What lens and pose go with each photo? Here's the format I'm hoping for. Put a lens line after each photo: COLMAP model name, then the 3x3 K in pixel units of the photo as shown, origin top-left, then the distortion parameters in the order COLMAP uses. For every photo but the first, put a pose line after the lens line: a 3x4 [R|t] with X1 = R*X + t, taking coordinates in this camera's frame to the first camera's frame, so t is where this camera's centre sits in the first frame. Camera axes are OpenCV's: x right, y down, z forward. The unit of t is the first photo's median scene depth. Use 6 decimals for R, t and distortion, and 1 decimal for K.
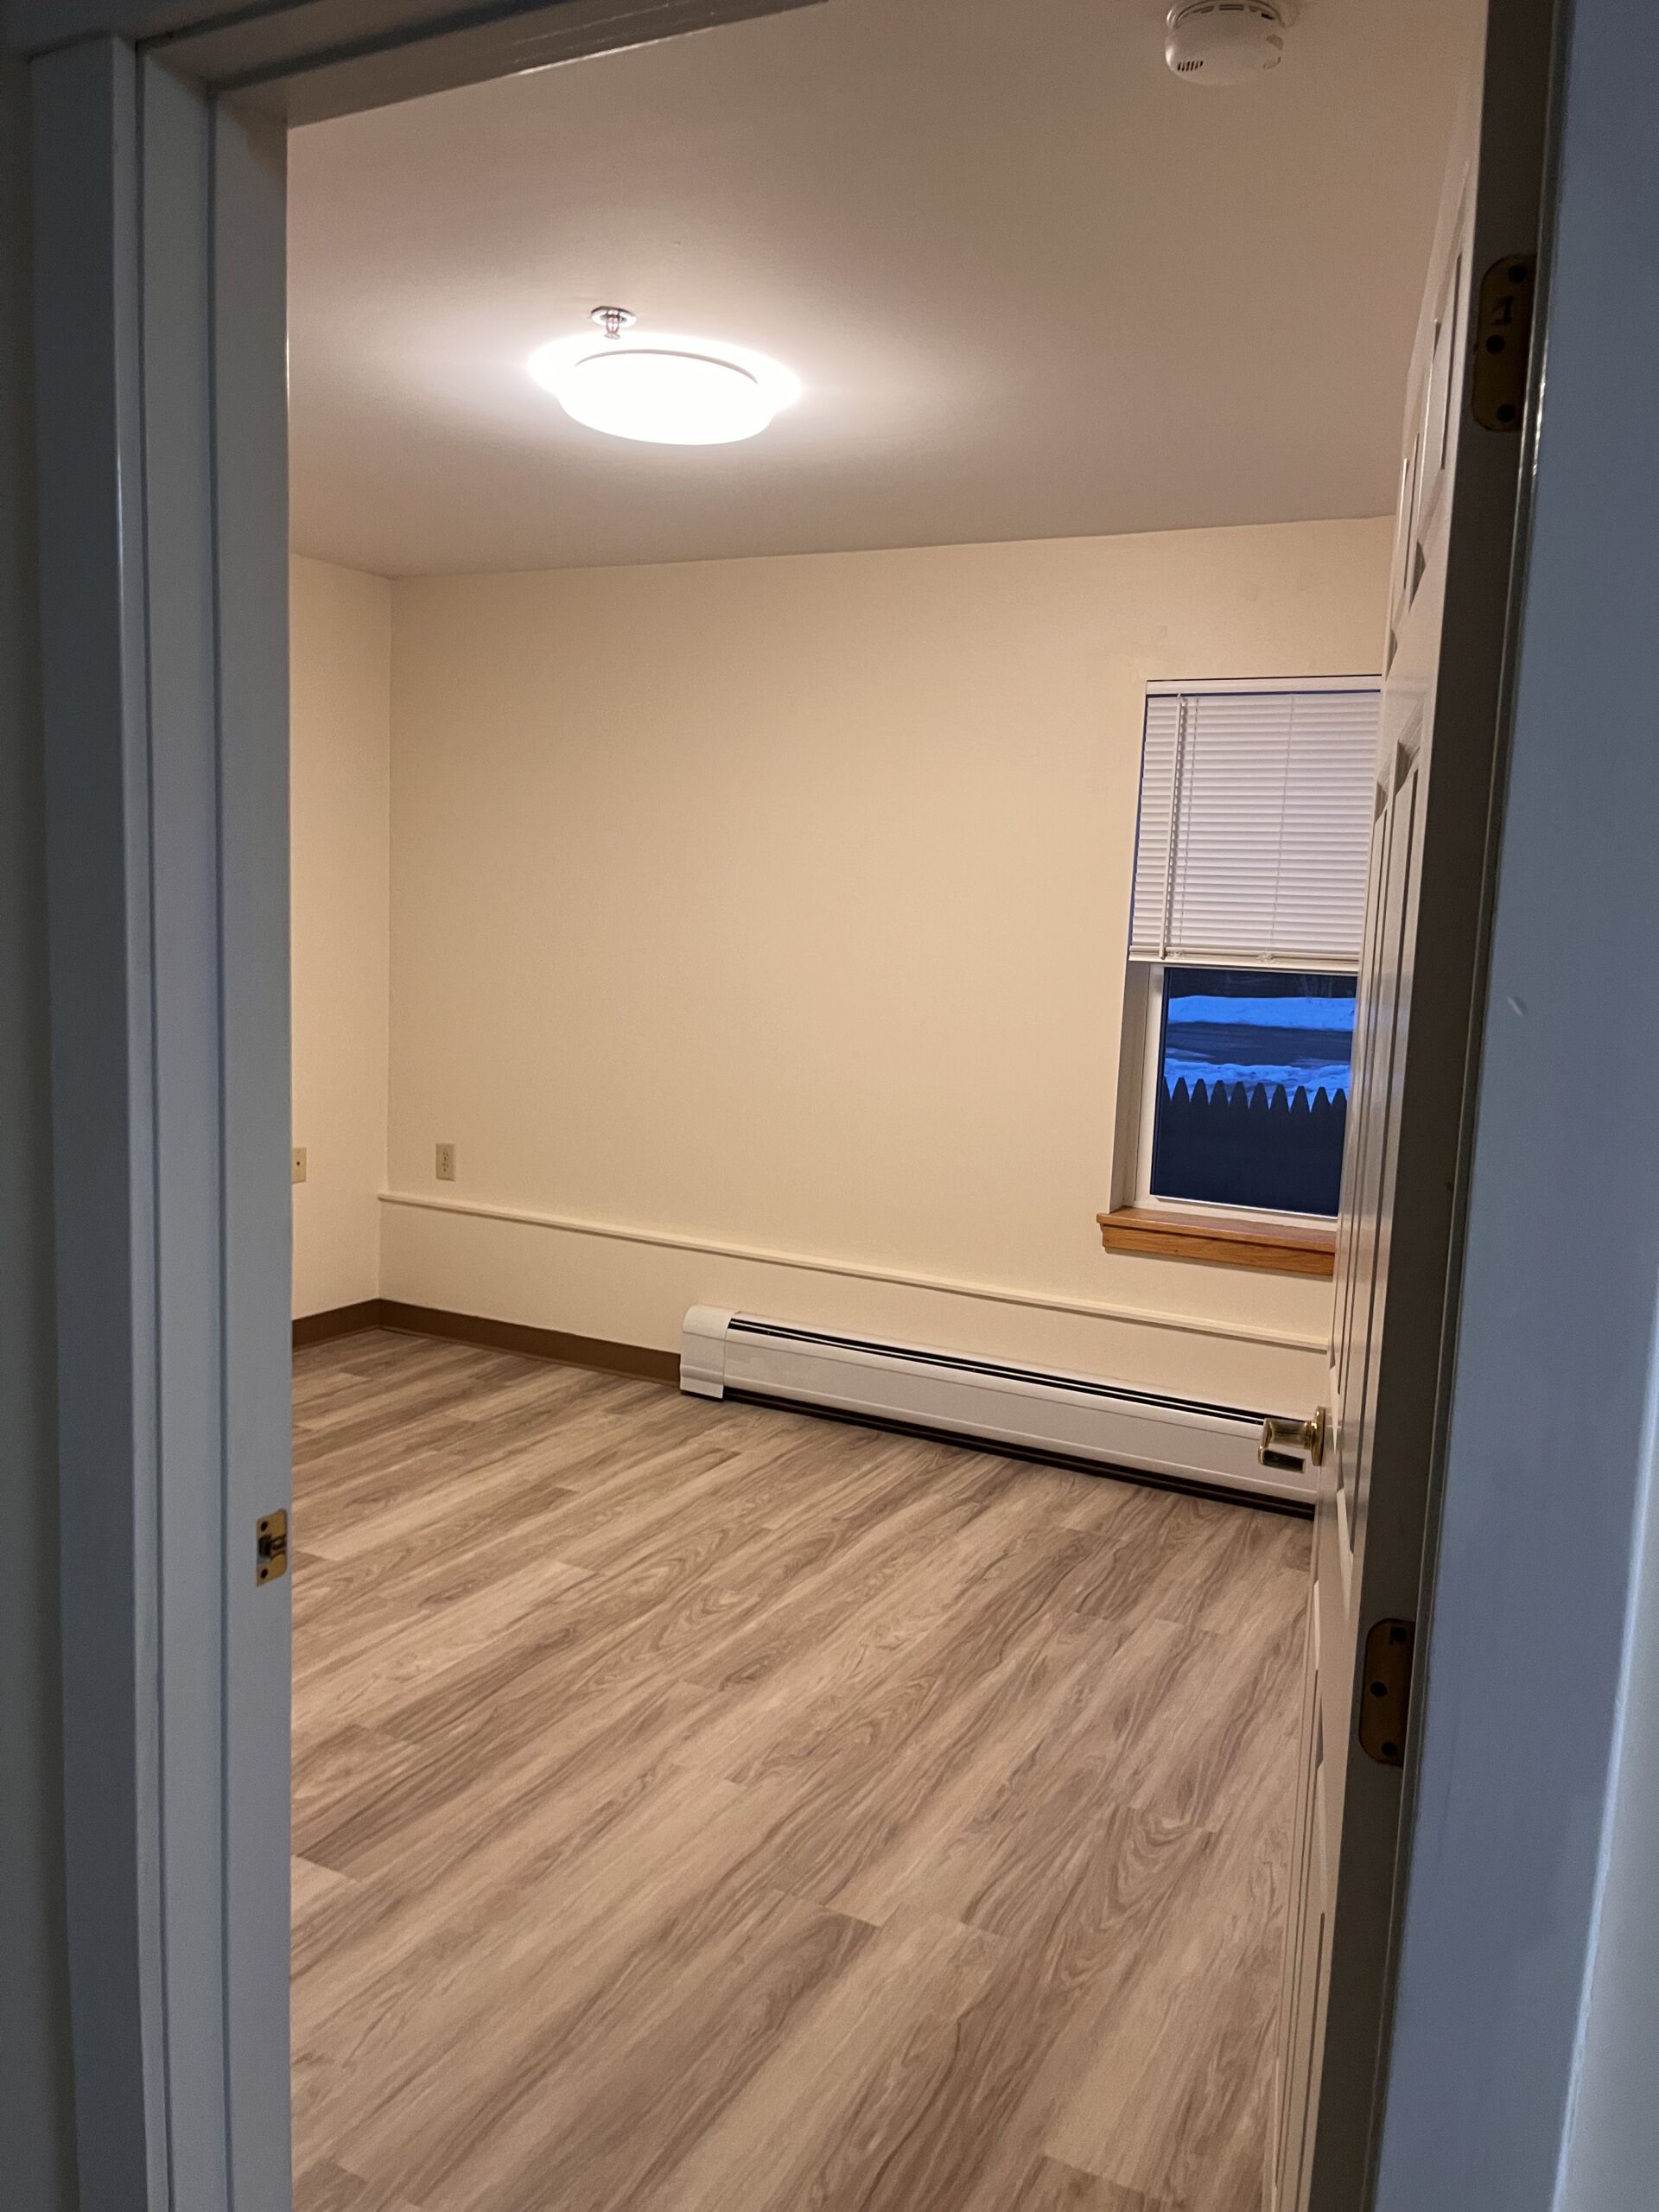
lens RADIAL K [[1672.1, 0, 833.1], [0, 1672.1, 1108.8], [0, 0, 1]] dist [0.057115, -0.073033]
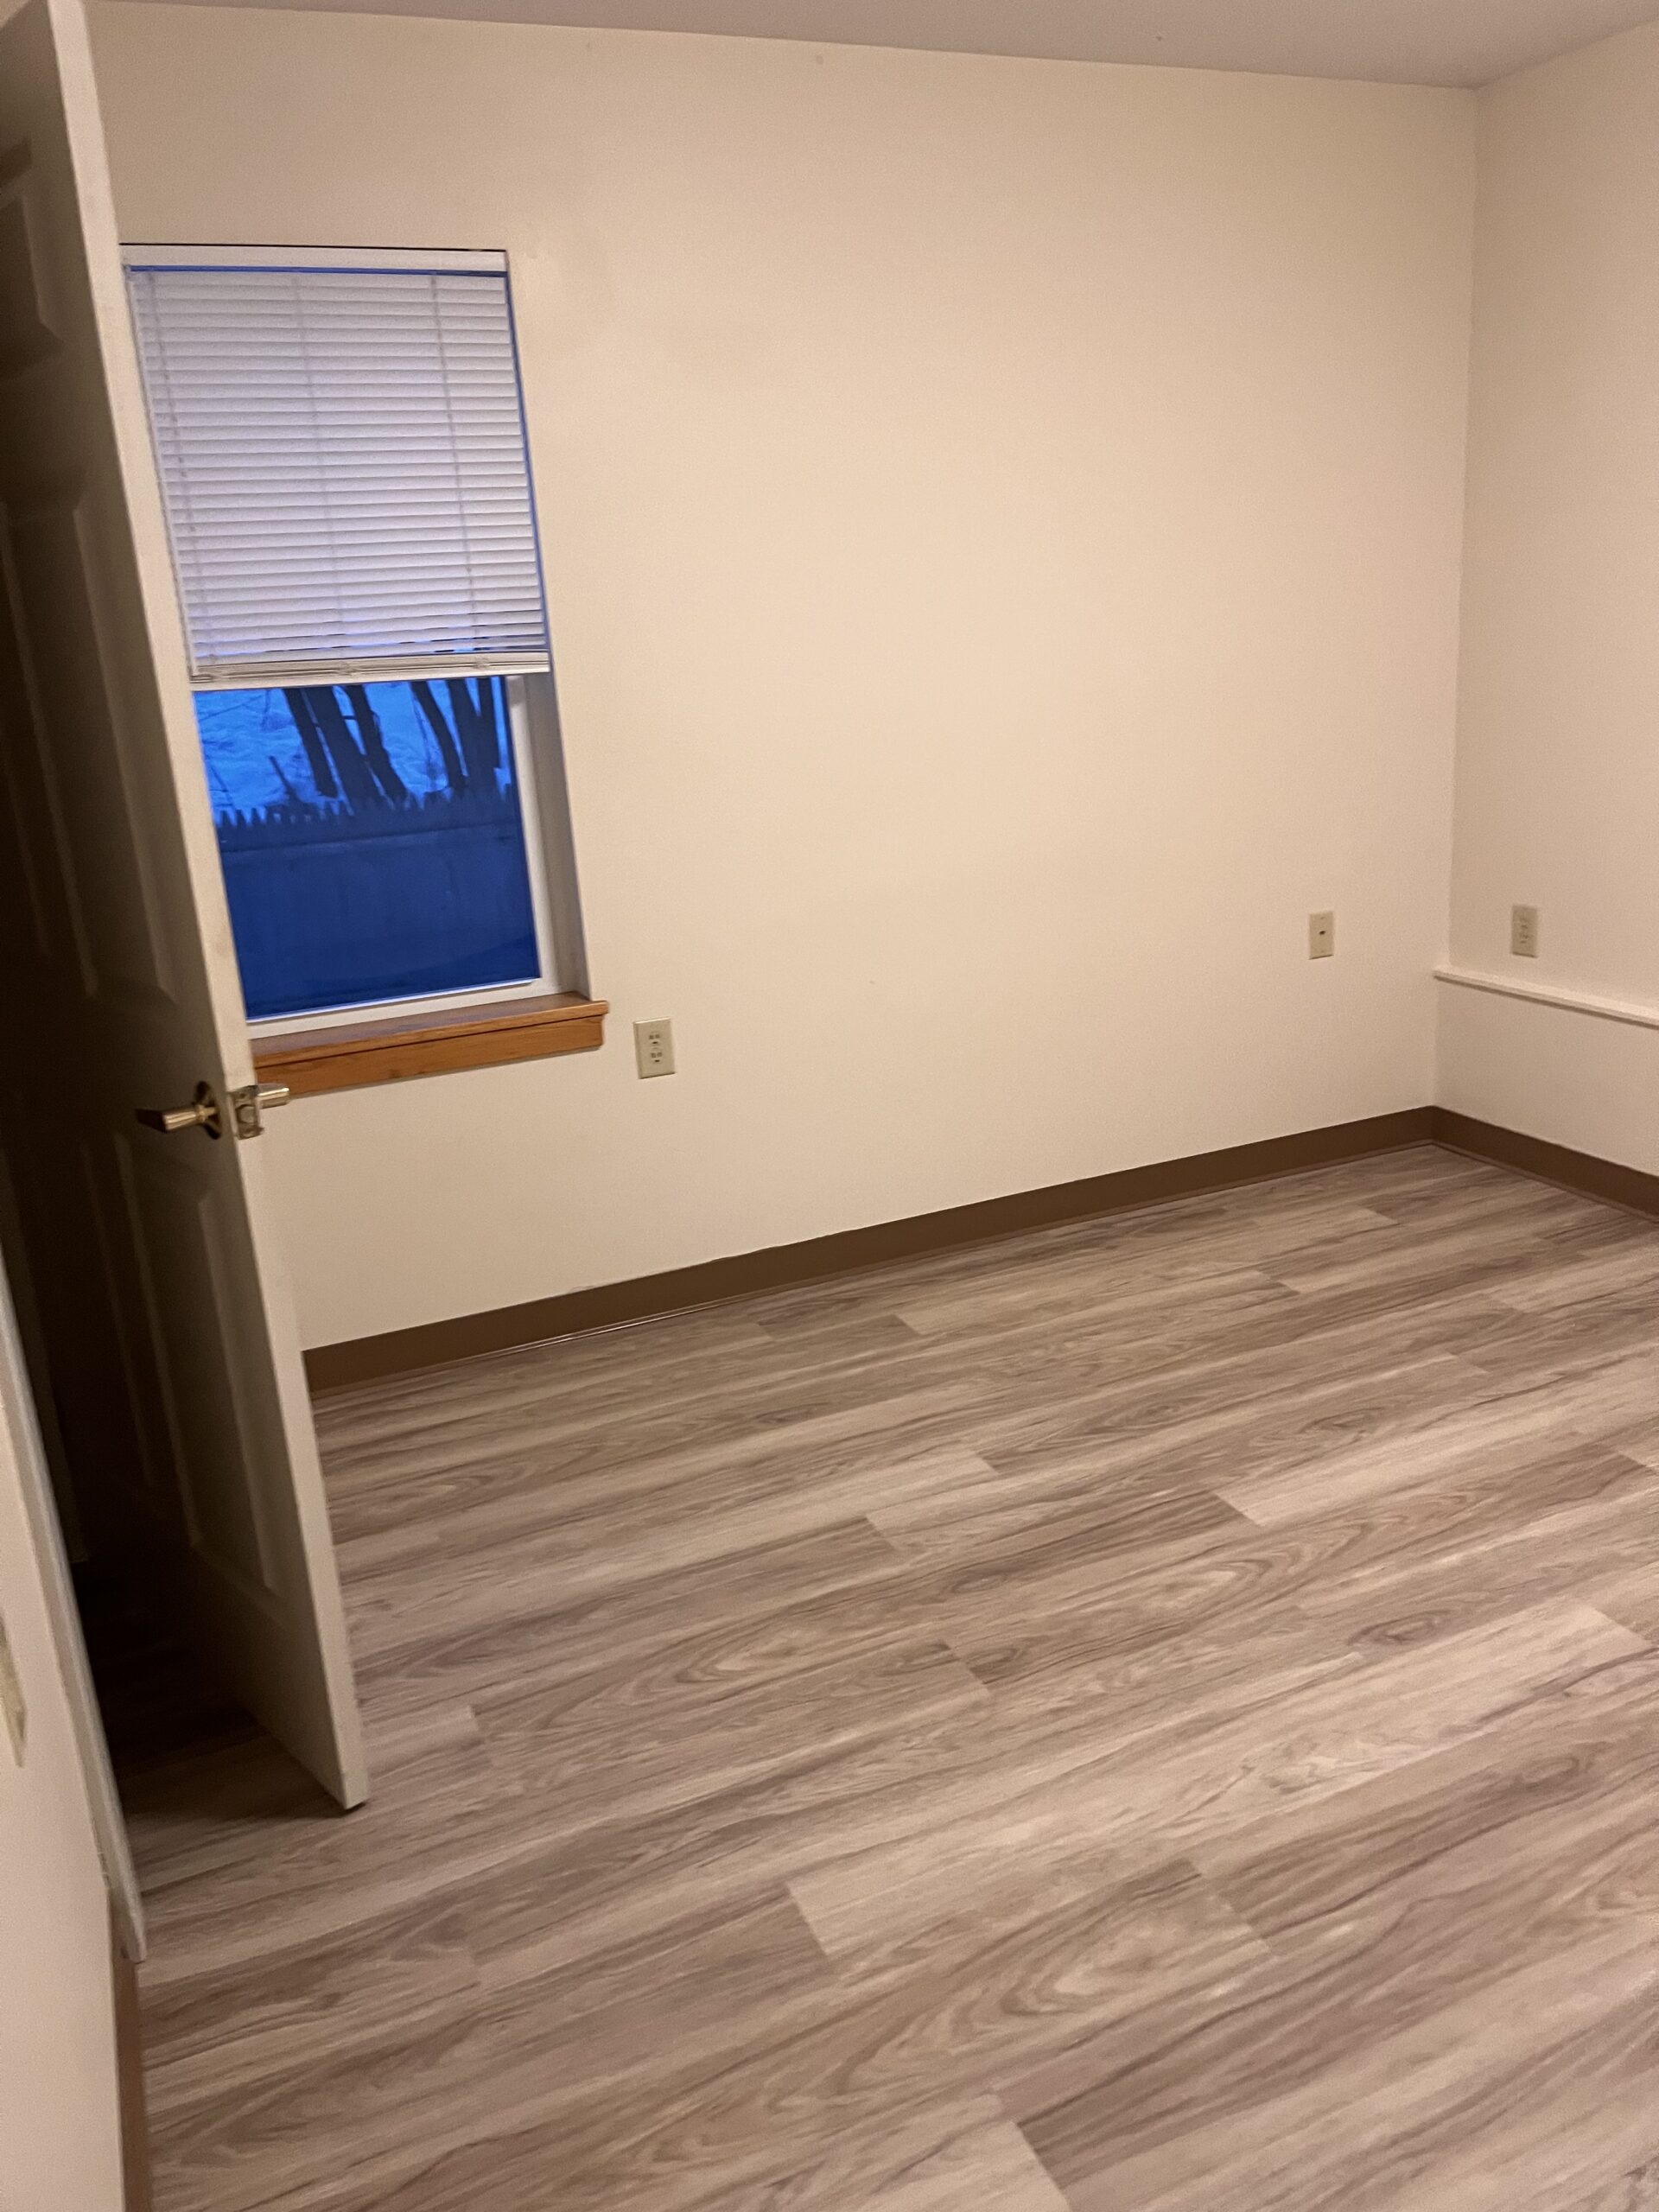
lens RADIAL K [[1672.1, 0, 823.4], [0, 1672.1, 1087.4], [0, 0, 1]] dist [0.057115, -0.073033]
pose [[0.773889, 0.070371, -0.629399, -0.000033], [0.029306, 0.988764, 0.146584, -0.025886], [0.632642, -0.131885, 0.763132, 0.342317]]
